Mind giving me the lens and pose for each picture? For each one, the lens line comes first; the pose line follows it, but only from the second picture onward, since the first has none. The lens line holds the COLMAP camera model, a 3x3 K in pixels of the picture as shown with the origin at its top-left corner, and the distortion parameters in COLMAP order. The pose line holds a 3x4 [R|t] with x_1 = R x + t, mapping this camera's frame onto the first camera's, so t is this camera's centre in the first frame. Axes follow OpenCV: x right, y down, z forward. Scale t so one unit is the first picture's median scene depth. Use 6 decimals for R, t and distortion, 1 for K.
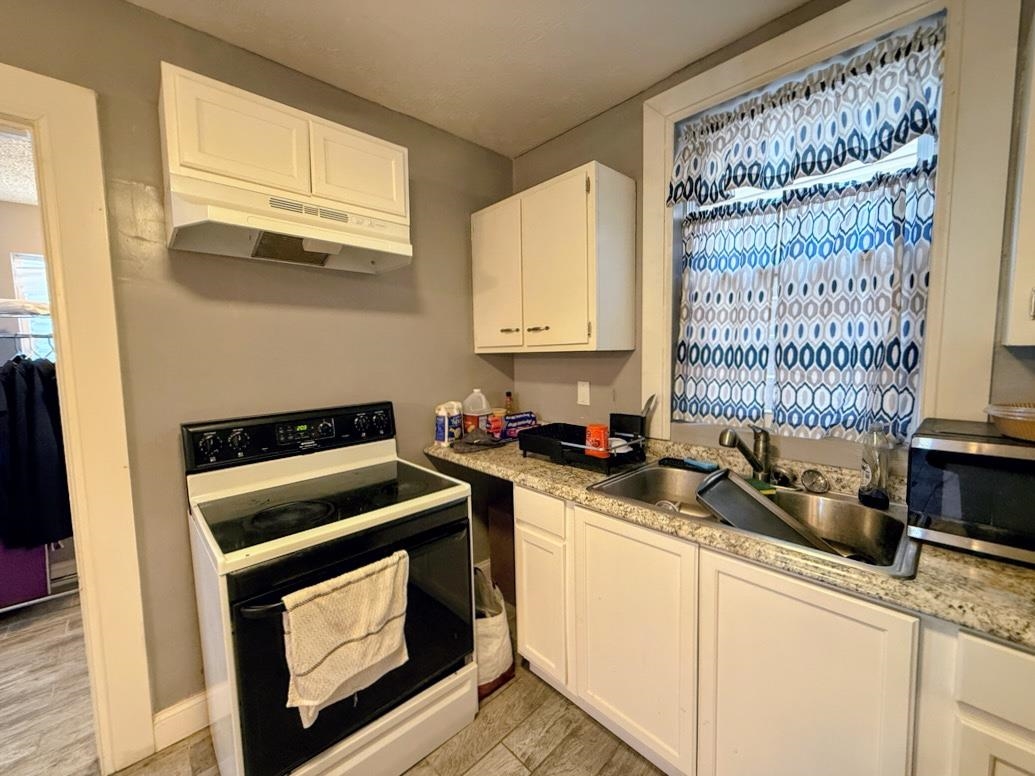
lens RADIAL K [[412.8, 0, 517.5], [0, 412.8, 388.0], [0, 0, 1]] dist [0.000657, -0.000084]
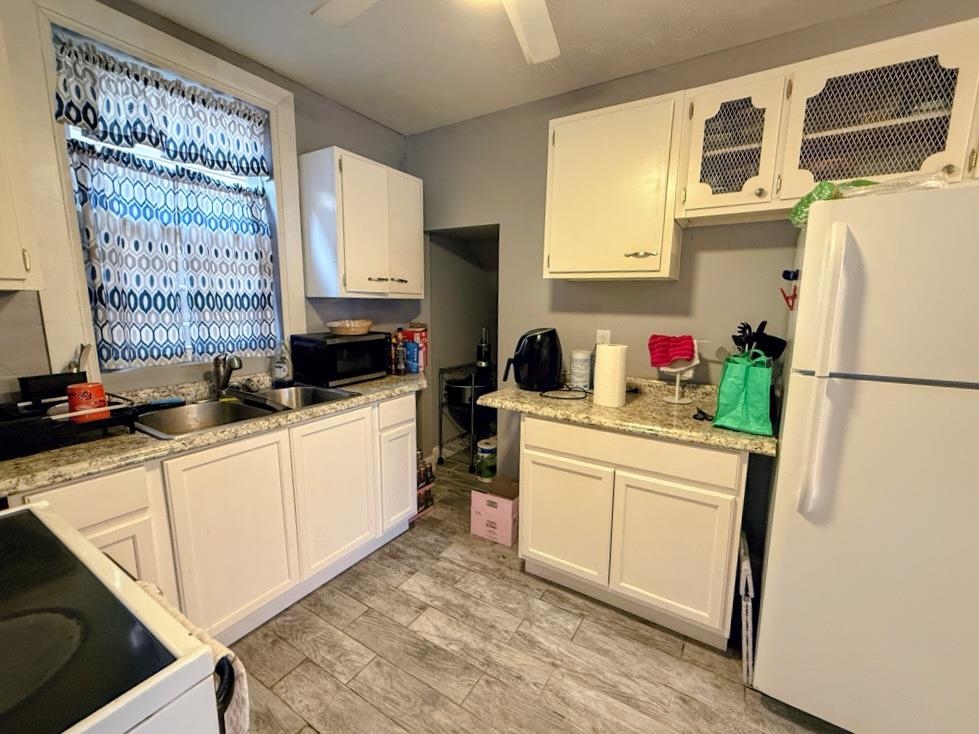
lens RADIAL K [[413.5, 0, 489.5], [0, 413.5, 367.0], [0, 0, 1]] dist [0.000228, -0.000192]
pose [[-0.241978, -0.142495, 0.959761, -0.783193], [0.069740, 0.984045, 0.163683, -0.022814], [-0.967772, 0.106541, -0.228179, 0.414151]]
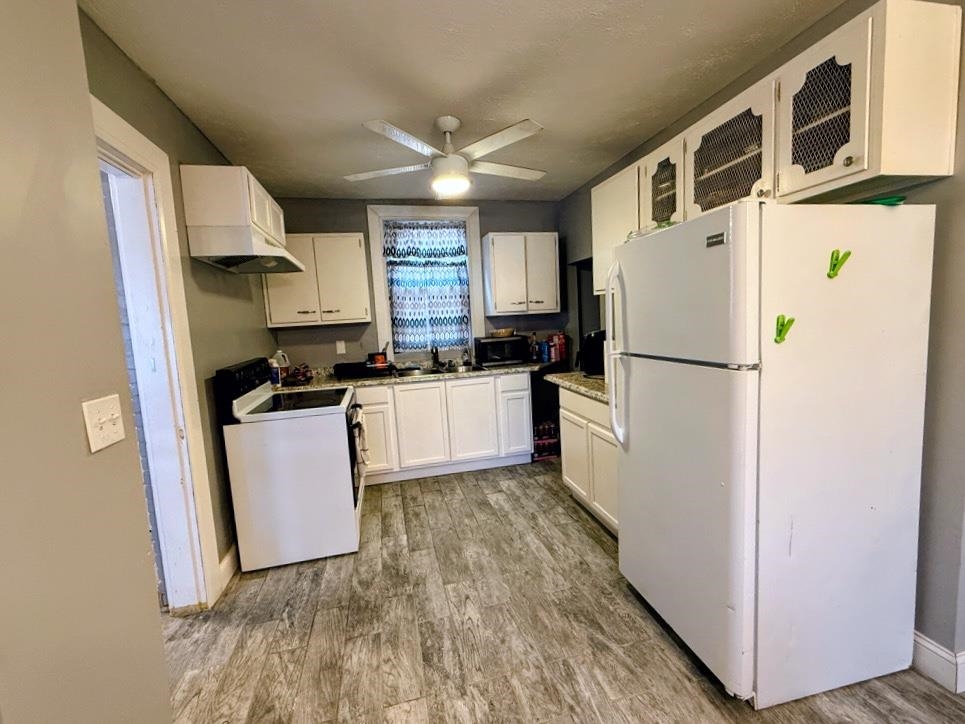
lens RADIAL K [[407.5, 0, 482.5], [0, 407.5, 362.0], [0, 0, 1]] dist [0.000228, -0.000192]
pose [[0.496692, -0.108653, 0.861099, -1.400499], [0.117026, 0.991457, 0.057599, 0.061437], [-0.860001, 0.072162, 0.505164, -0.552790]]
